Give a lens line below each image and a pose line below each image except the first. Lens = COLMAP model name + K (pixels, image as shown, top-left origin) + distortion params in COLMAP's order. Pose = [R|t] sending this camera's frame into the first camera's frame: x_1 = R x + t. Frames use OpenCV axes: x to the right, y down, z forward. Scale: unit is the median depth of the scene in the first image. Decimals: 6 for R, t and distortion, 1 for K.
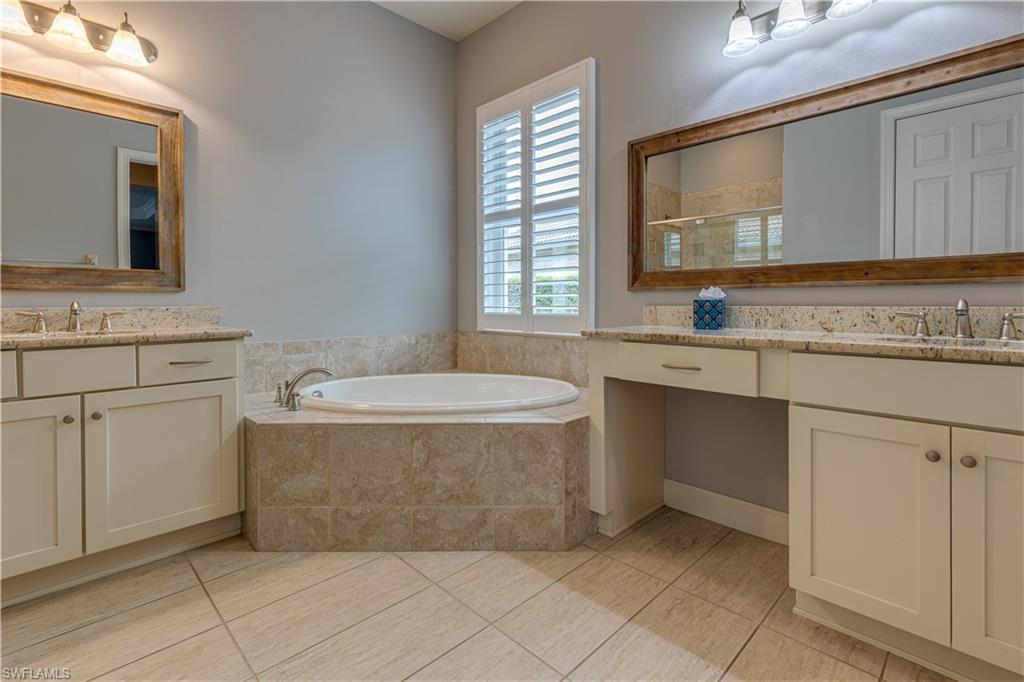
lens RADIAL K [[478.2, 0, 522.5], [0, 478.2, 306.9], [0, 0, 1]] dist [0.007450, -0.000309]
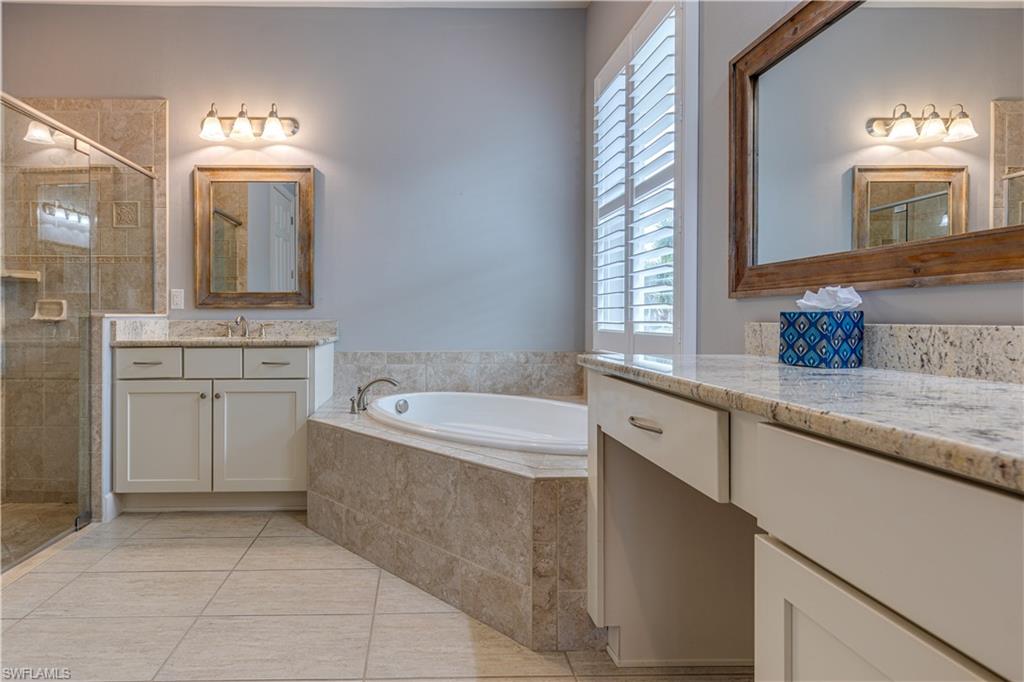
lens RADIAL K [[500.3, 0, 424.3], [0, 500.3, 318.6], [0, 0, 1]] dist [0.006794, -0.000339]
pose [[0.710916, 0.002851, -0.703271, 0.499590], [-0.007531, 0.999965, -0.003559, -0.002111], [0.703237, 0.007827, 0.710913, 0.311640]]
